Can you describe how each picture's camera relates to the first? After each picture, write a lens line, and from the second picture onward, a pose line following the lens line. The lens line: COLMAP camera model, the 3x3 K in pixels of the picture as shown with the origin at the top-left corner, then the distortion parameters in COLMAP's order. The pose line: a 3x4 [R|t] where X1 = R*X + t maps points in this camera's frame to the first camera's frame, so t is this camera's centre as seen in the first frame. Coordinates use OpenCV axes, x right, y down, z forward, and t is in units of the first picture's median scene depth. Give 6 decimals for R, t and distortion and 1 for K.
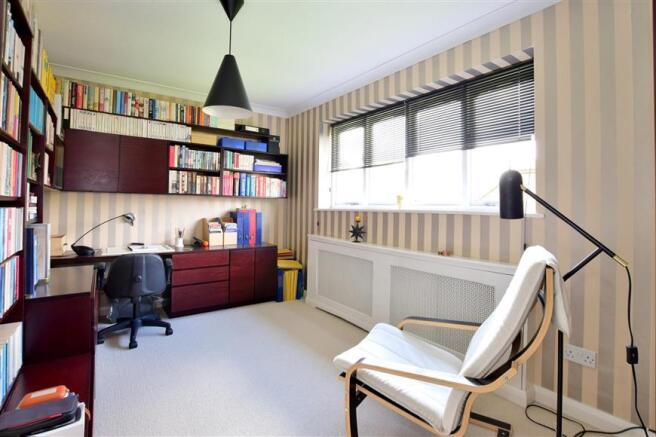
lens RADIAL K [[309.3, 0, 319.7], [0, 309.3, 203.7], [0, 0, 1]] dist [-0.006608, 0.000171]
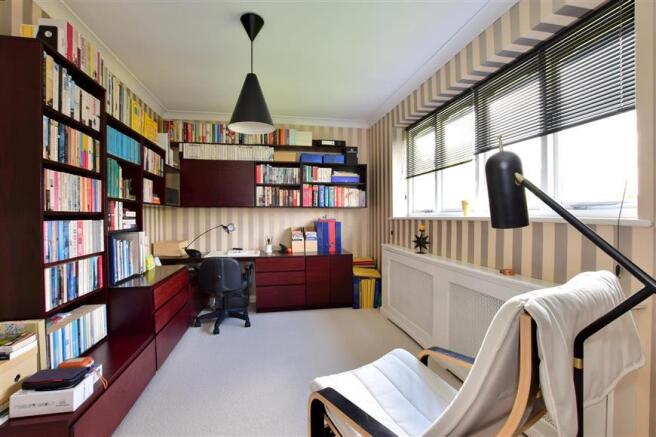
lens RADIAL K [[287.0, 0, 327.8], [0, 287.0, 218.4], [0, 0, 1]] dist [-0.010410, 0.001947]
pose [[0.917284, -0.014761, -0.397961, 0.202961], [0.021451, 0.999693, 0.012365, 0.005390], [0.397656, -0.019878, 0.917319, 0.117438]]
